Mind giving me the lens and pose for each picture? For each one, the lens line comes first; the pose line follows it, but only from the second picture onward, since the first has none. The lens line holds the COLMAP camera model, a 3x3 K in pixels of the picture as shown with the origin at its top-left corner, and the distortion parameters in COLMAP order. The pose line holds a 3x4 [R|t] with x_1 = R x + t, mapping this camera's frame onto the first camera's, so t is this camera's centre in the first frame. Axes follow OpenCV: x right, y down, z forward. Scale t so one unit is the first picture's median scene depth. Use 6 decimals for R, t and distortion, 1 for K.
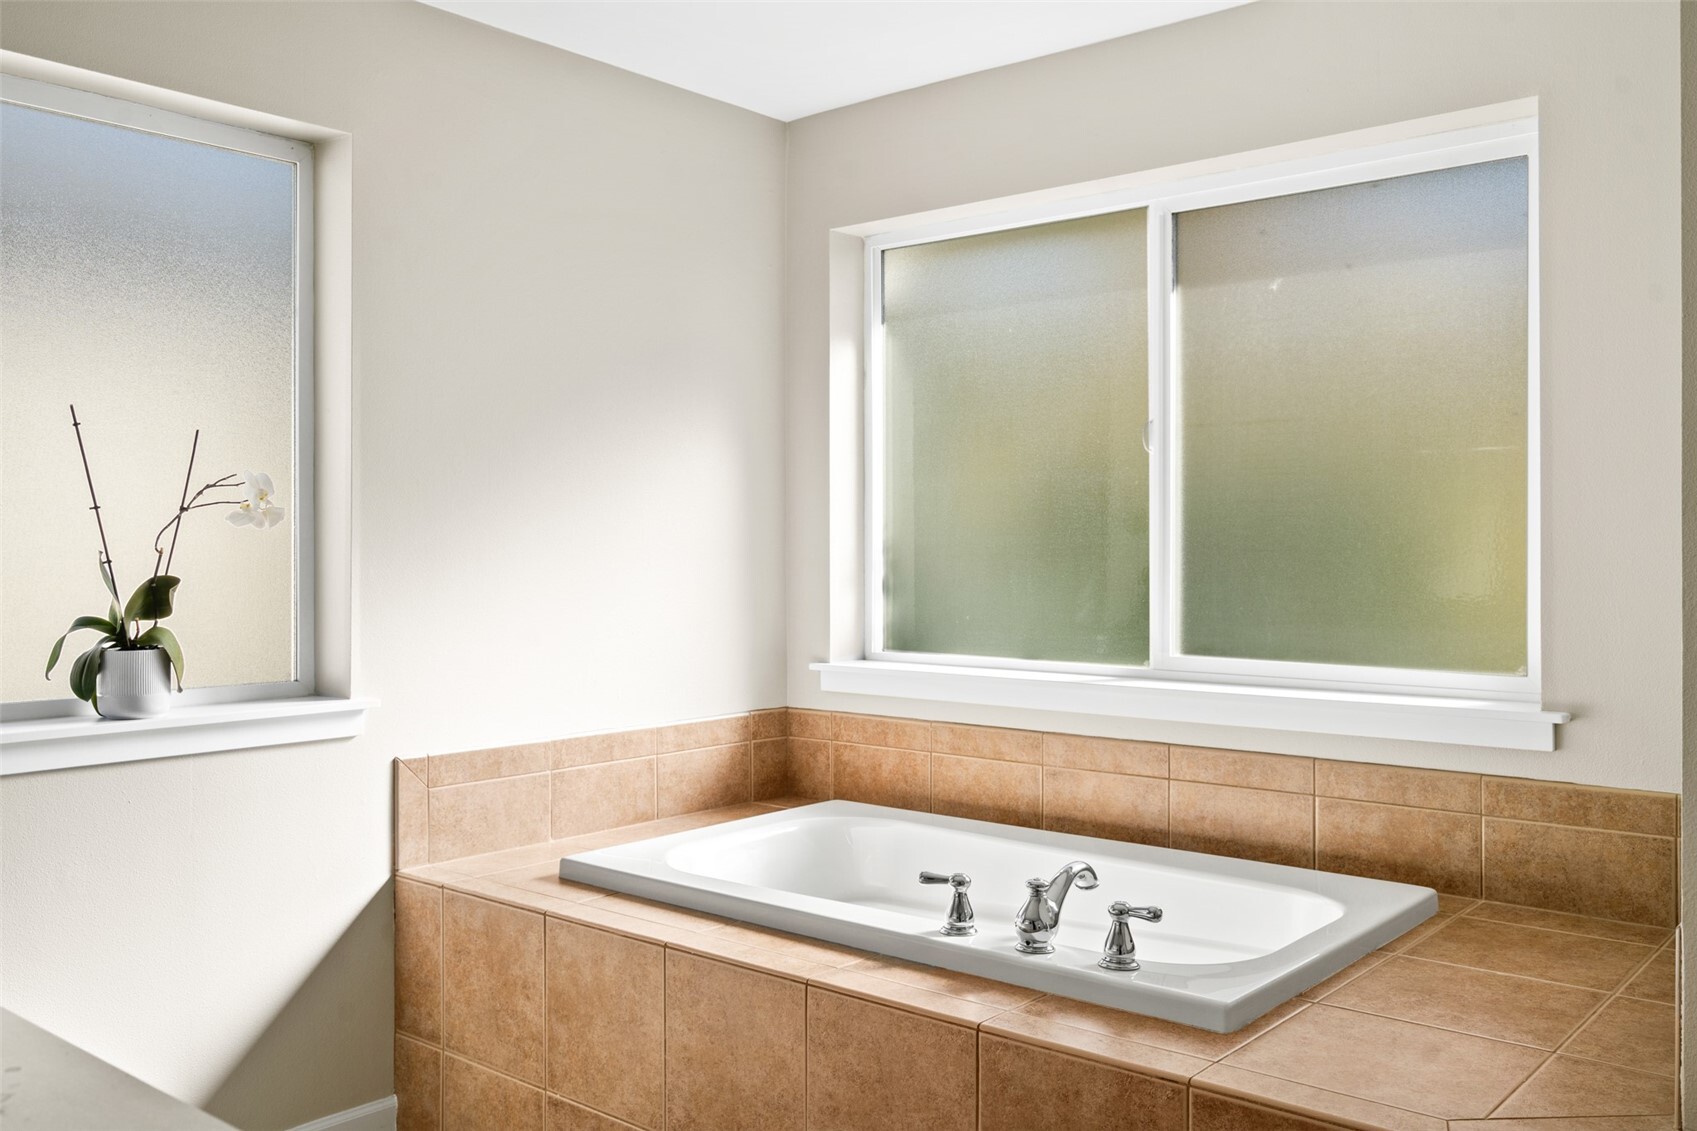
lens RADIAL K [[1464.7, 0, 848.5], [0, 1464.7, 565.5], [0, 0, 1]] dist [0.003354, 0.001554]
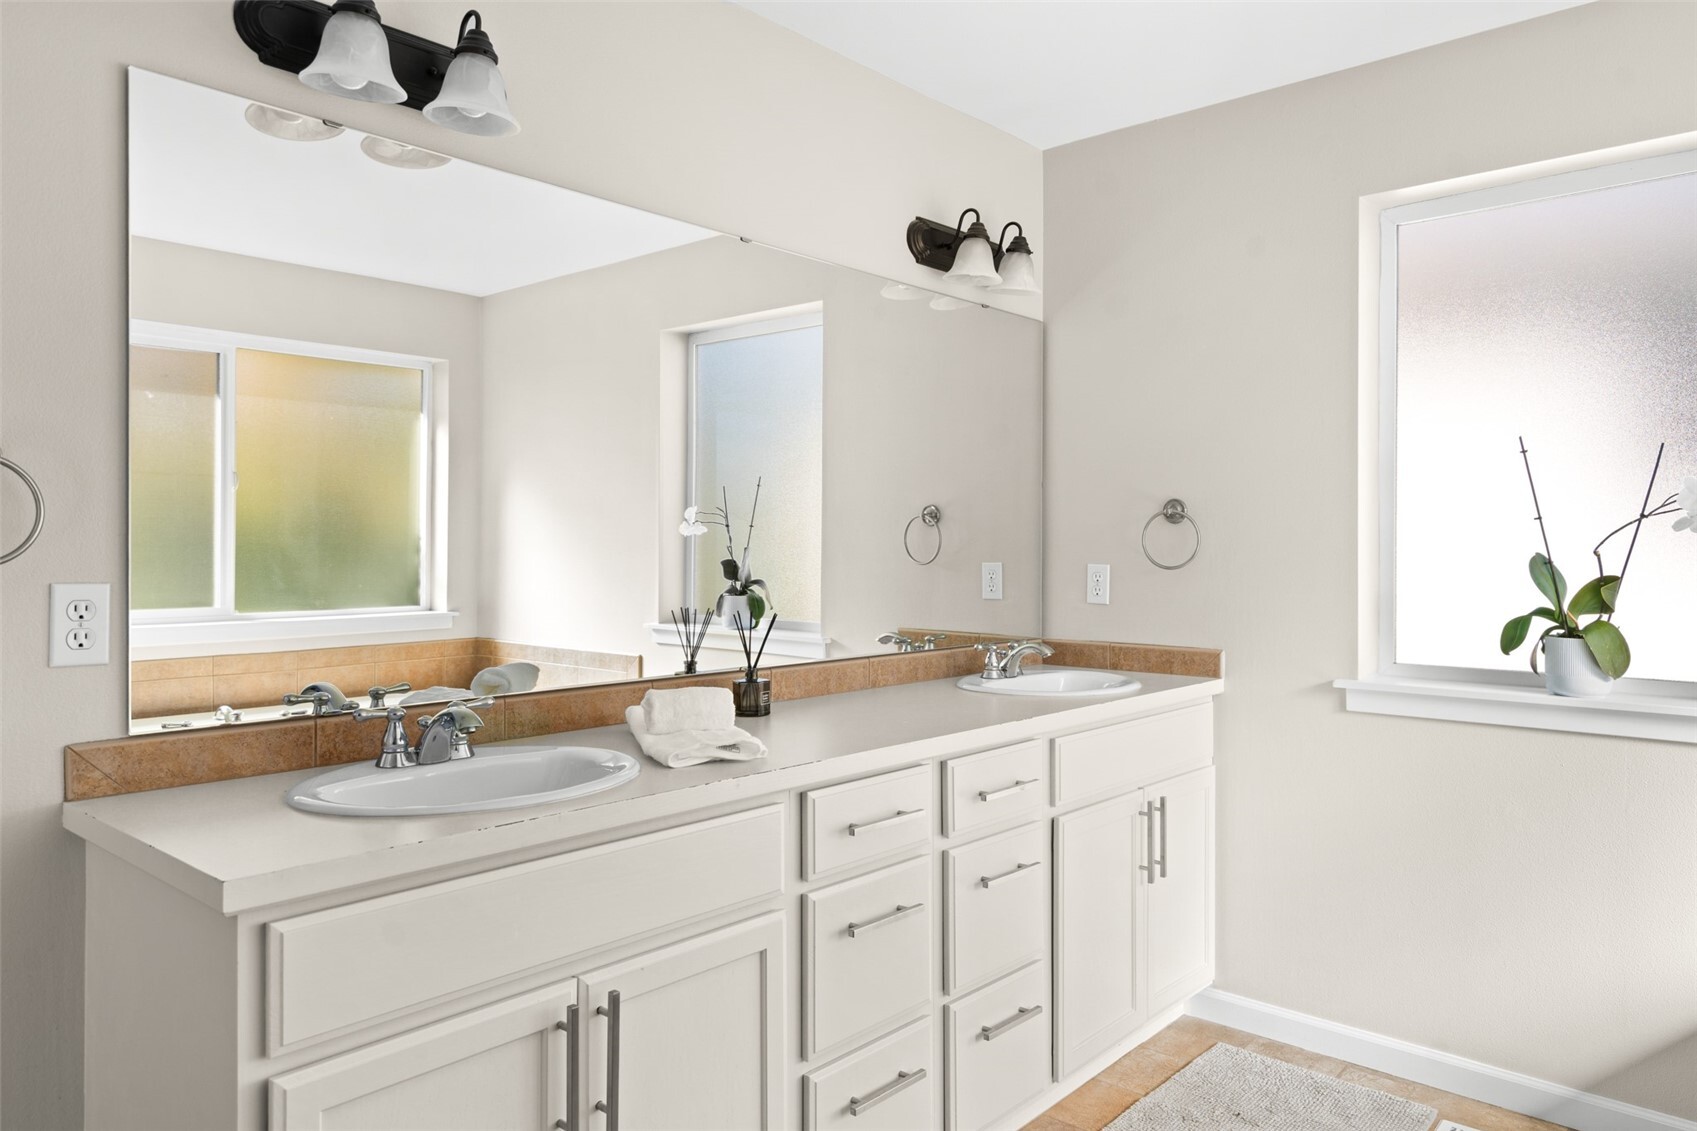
lens RADIAL K [[1126.9, 0, 852.0], [0, 1126.9, 545.5], [0, 0, 1]] dist [-0.001055, -0.000447]
pose [[-0.024220, -0.000591, -0.999706, 0.425491], [-0.012416, 0.999923, -0.000290, -0.009299], [0.999630, 0.012406, -0.024226, 0.442530]]
